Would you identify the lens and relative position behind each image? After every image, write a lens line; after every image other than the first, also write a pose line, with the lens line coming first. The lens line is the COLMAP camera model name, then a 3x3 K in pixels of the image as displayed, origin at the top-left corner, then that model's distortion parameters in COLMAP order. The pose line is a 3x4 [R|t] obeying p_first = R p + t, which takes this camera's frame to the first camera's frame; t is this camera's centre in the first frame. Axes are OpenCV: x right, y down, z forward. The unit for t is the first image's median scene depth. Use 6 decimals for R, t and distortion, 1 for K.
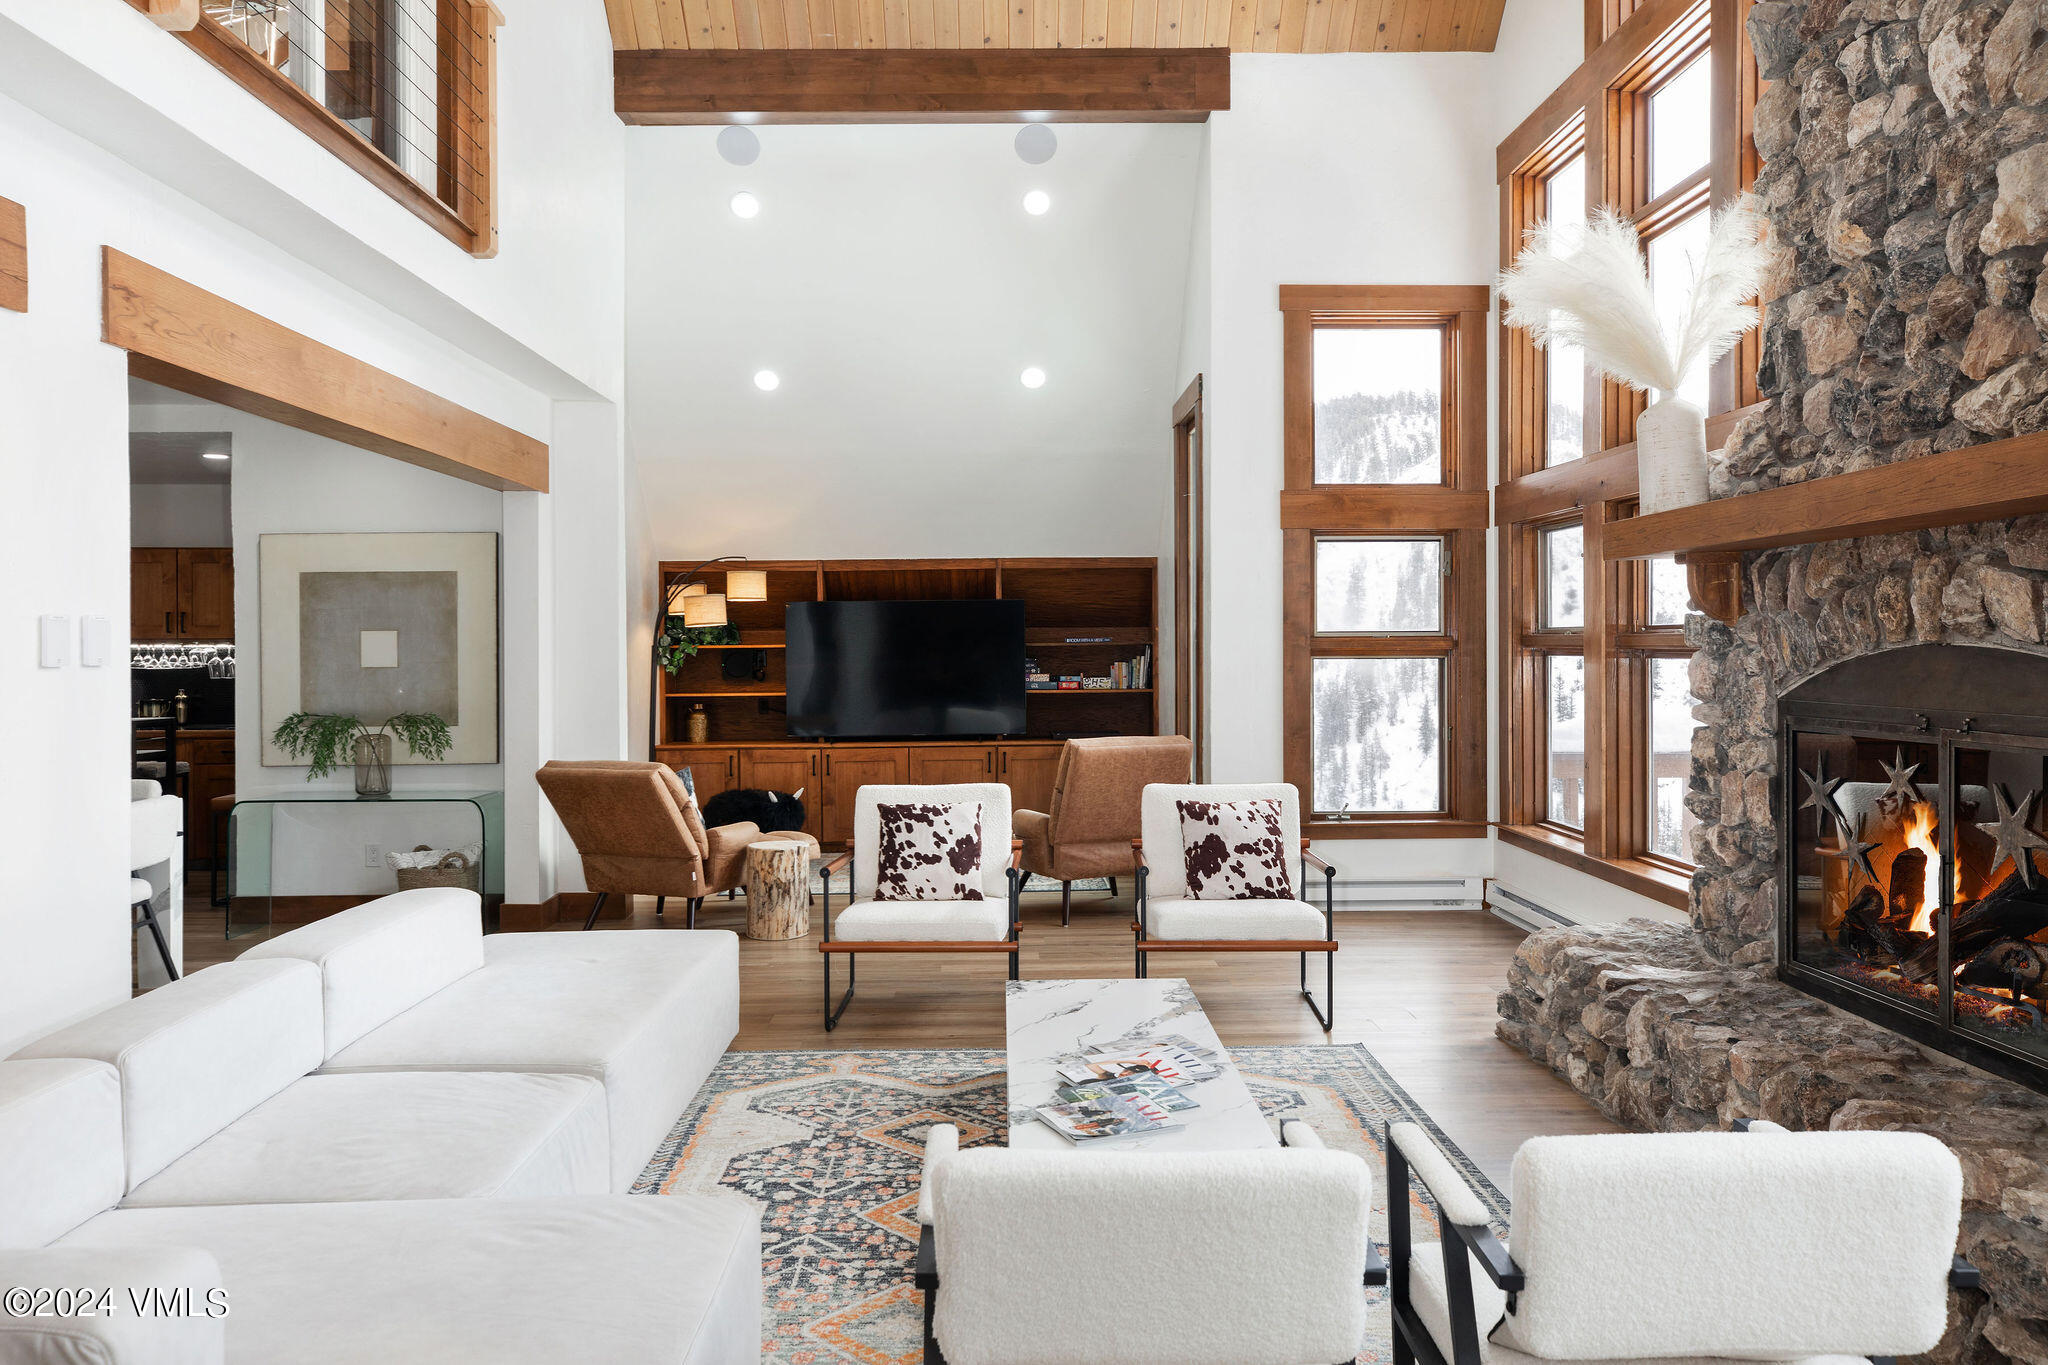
lens RADIAL K [[1489.1, 0, 1046.4], [0, 1489.1, 618.1], [0, 0, 1]] dist [0.002708, 0.008664]
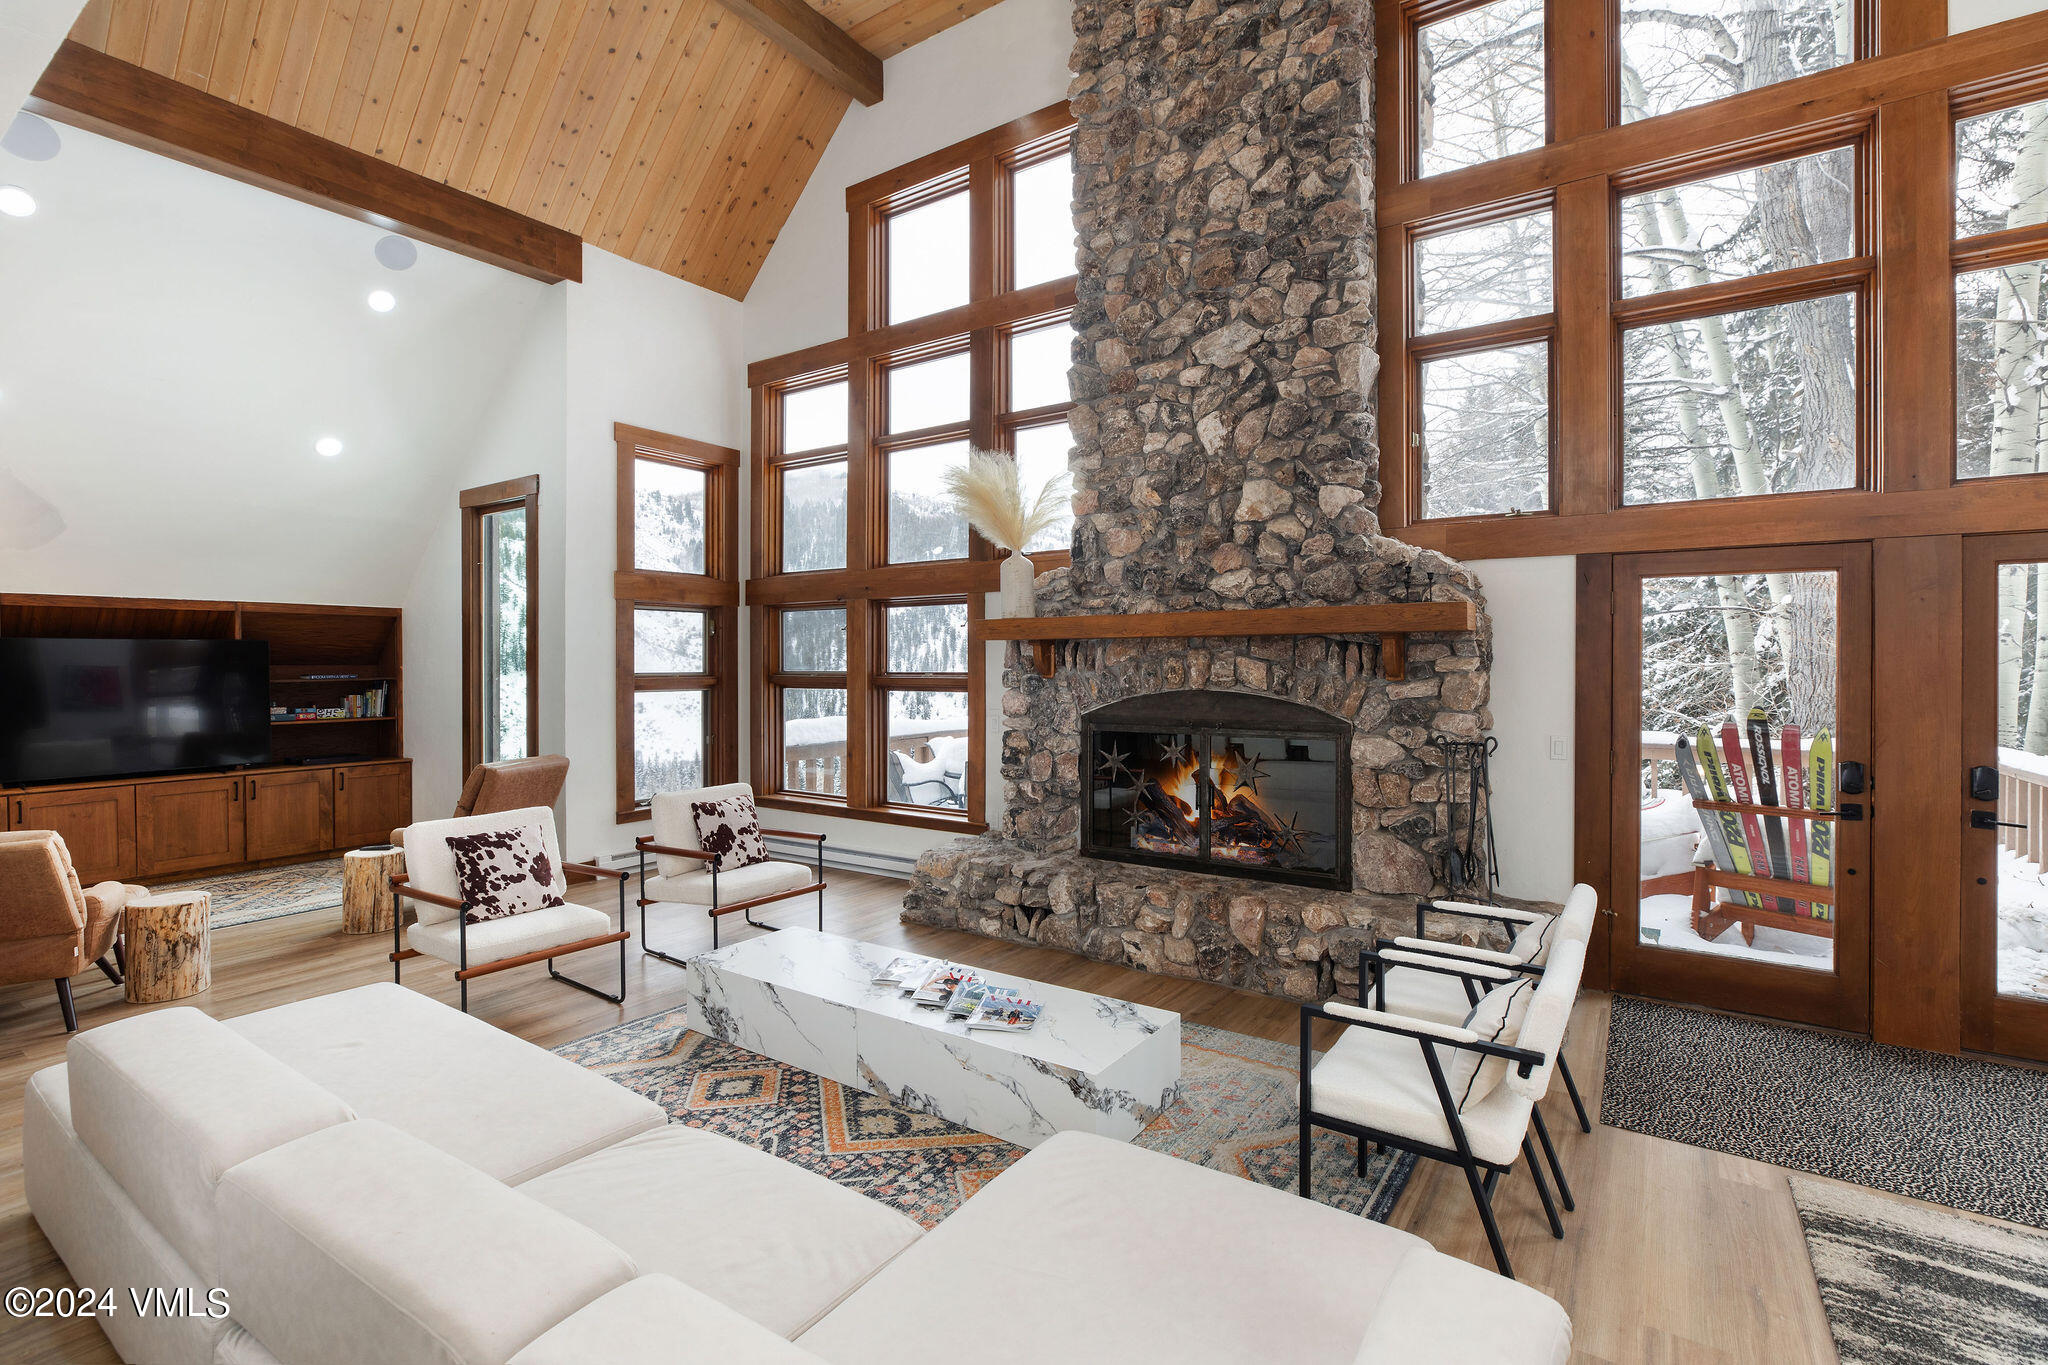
lens RADIAL K [[925.6, 0, 1033.2], [0, 925.6, 650.0], [0, 0, 1]] dist [-0.011563, 0.001949]
pose [[0.583253, 0.016545, 0.812122, -0.337055], [-0.016906, 0.999823, -0.008228, -0.013115], [-0.812114, -0.008930, 0.583430, 0.202184]]
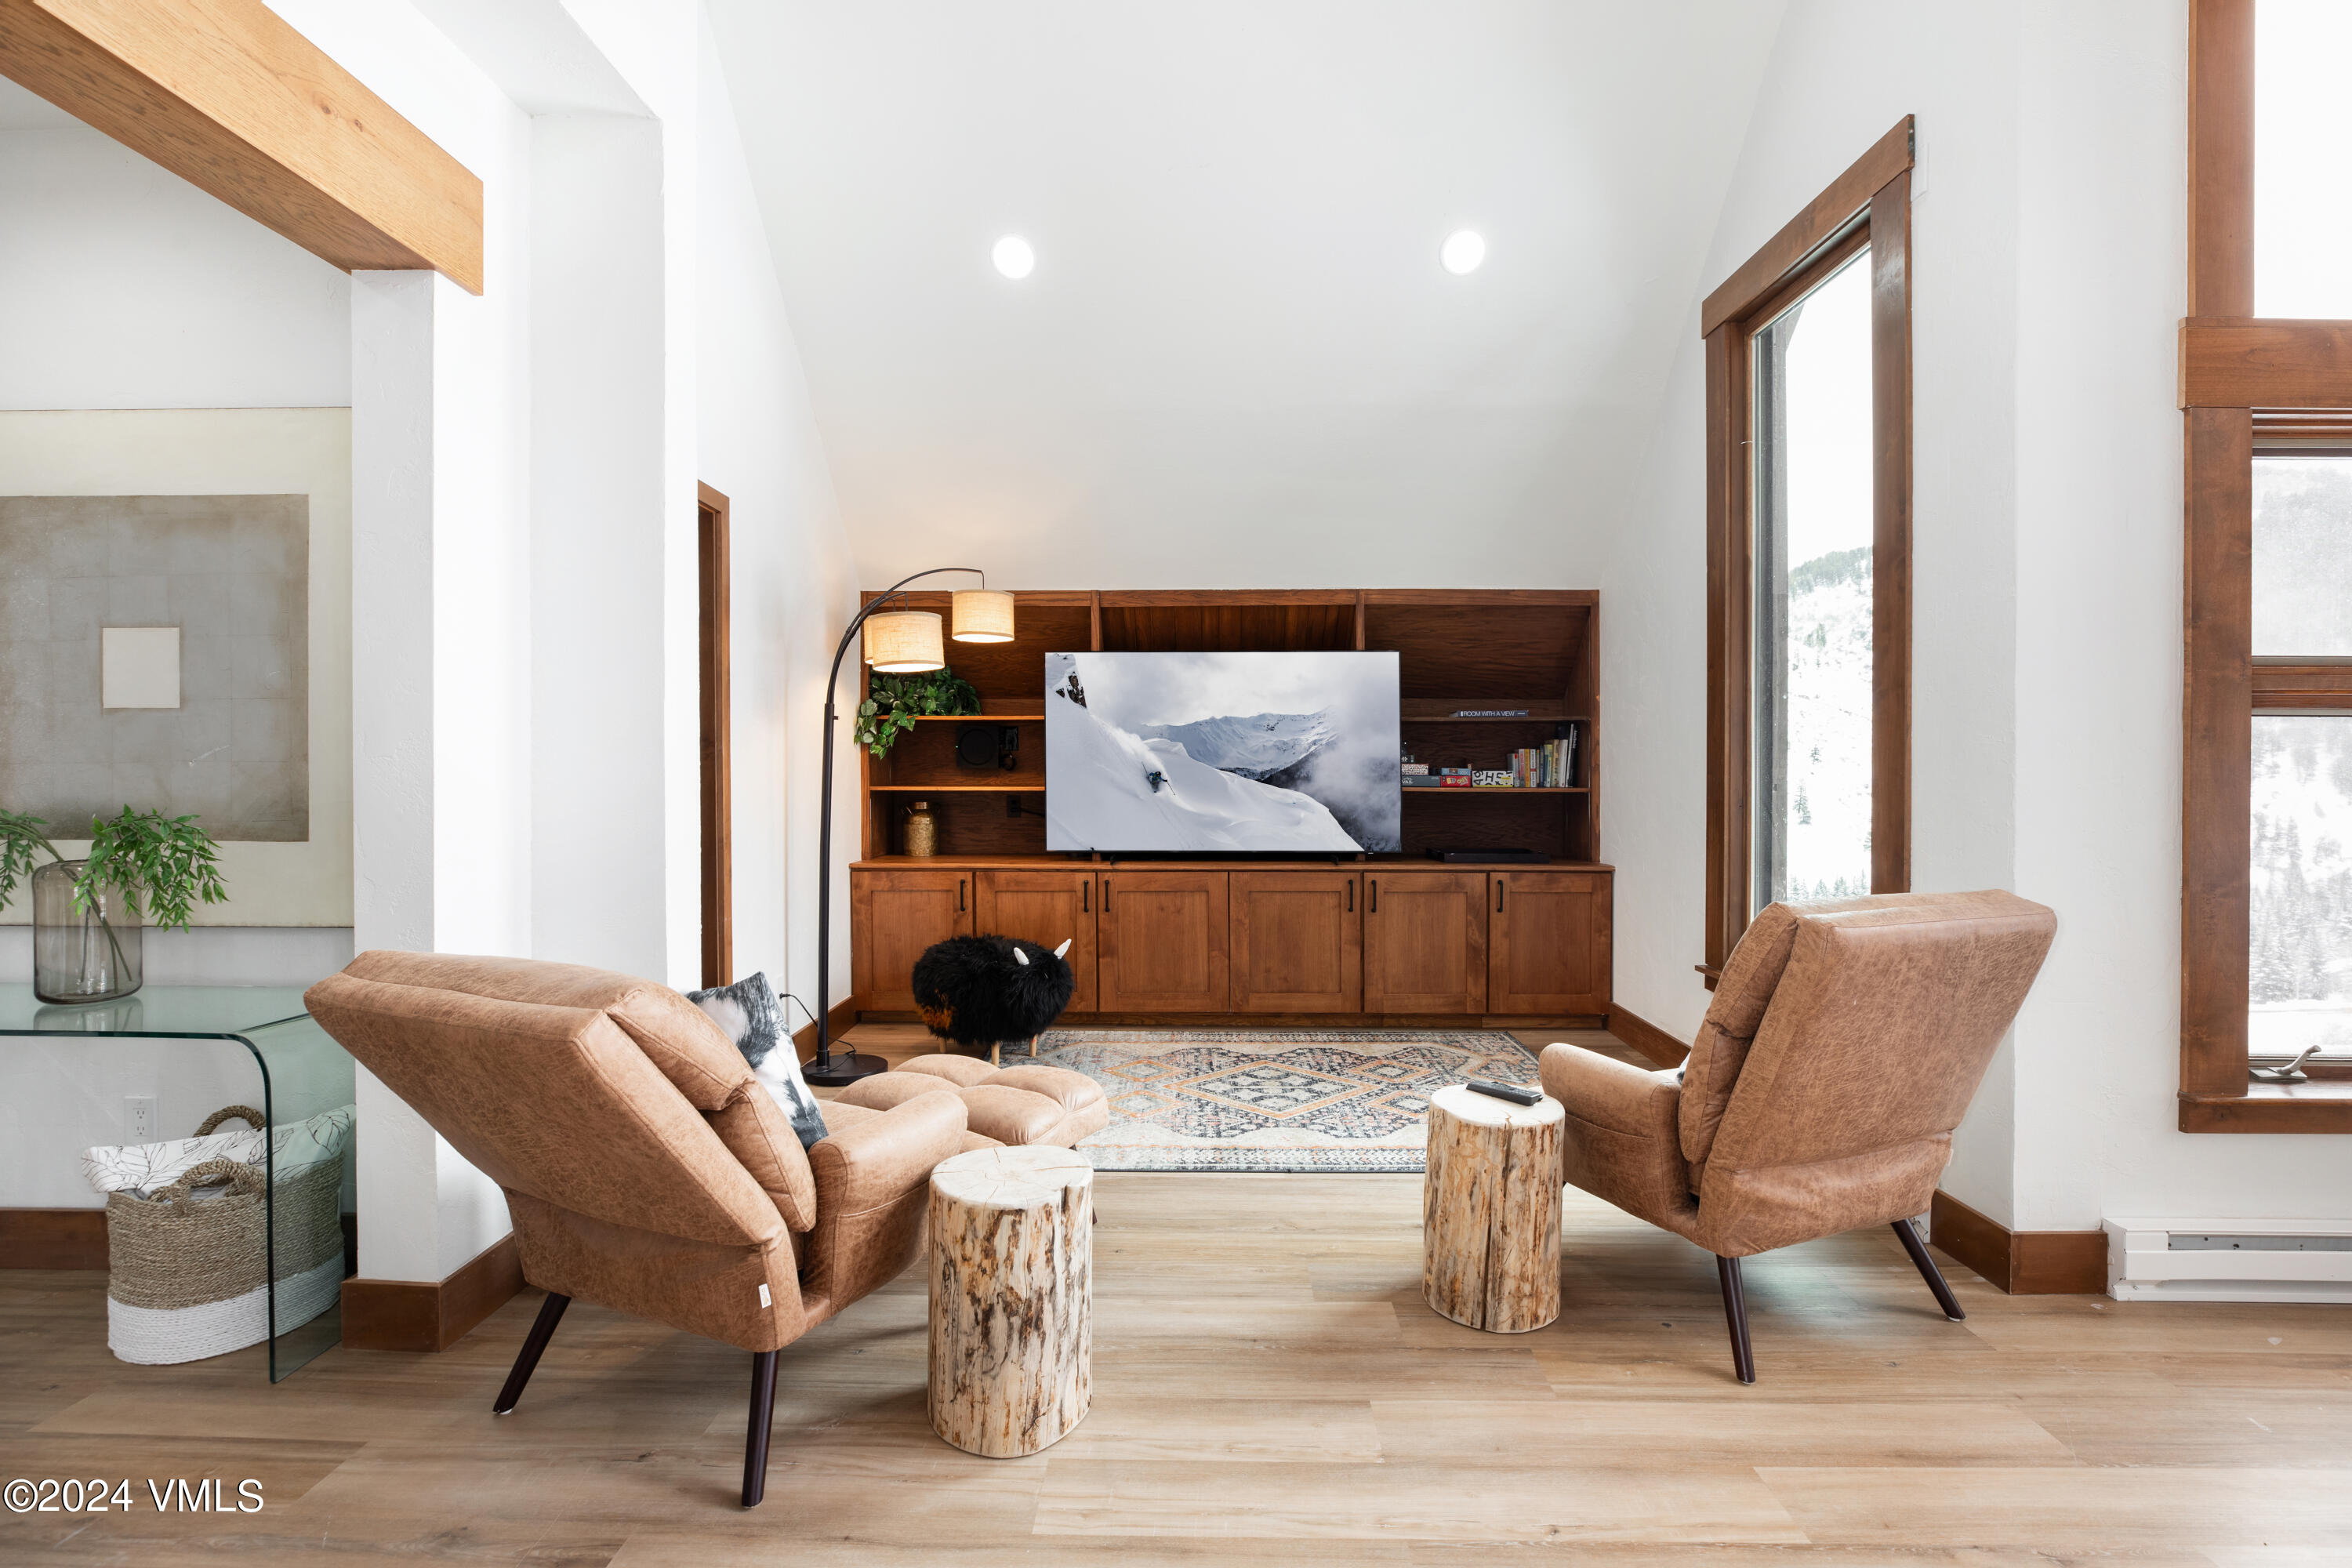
lens RADIAL K [[1063.0, 0, 1172.4], [0, 1063.0, 785.6], [0, 0, 1]] dist [-0.011563, 0.001949]
pose [[0.998124, 0.011600, -0.060122, -0.123736], [-0.009309, 0.999225, 0.038249, 0.043027], [0.060519, -0.037618, 0.997458, 0.733827]]
